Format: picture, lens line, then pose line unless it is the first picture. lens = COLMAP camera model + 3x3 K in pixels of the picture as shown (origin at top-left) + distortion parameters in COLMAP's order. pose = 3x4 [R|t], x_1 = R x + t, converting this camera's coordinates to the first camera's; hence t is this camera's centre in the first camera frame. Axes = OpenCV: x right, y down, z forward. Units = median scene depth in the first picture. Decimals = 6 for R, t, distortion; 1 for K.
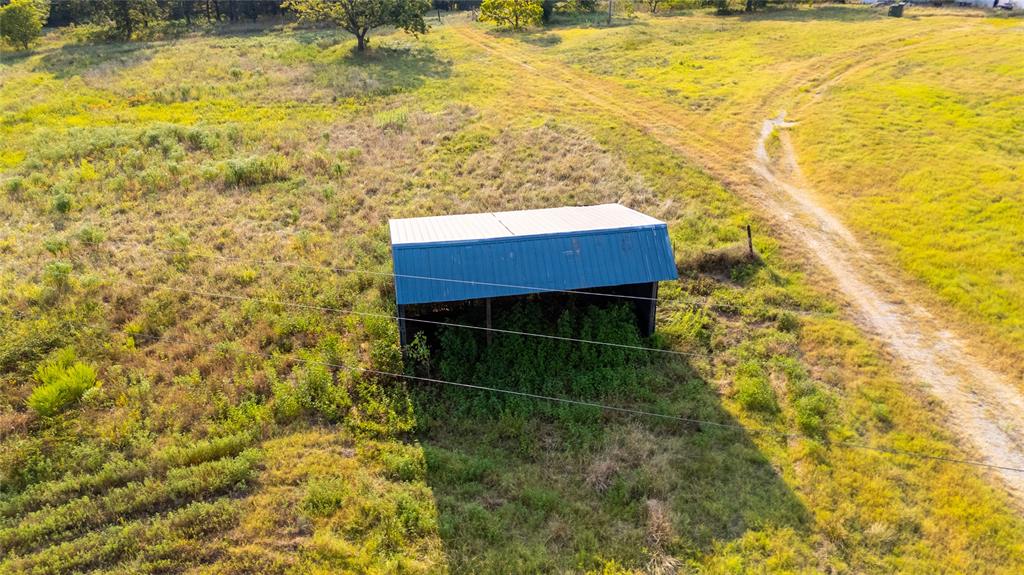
lens RADIAL K [[761.2, 0, 511.5], [0, 761.2, 288.0], [0, 0, 1]] dist [0.061986, -0.057501]
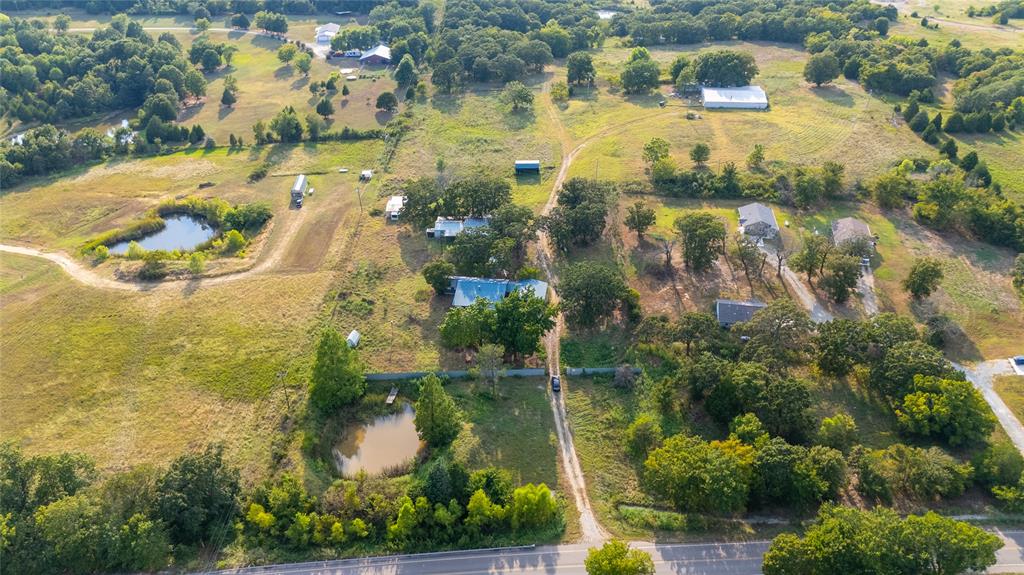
lens RADIAL K [[761.2, 0, 510.3], [0, 761.2, 287.5], [0, 0, 1]] dist [0.061986, -0.057501]
pose [[0.980276, 0.101816, -0.169390, 1.149125], [-0.080043, 0.988179, 0.130750, 0.179315], [0.180700, -0.114612, 0.976837, -6.320055]]
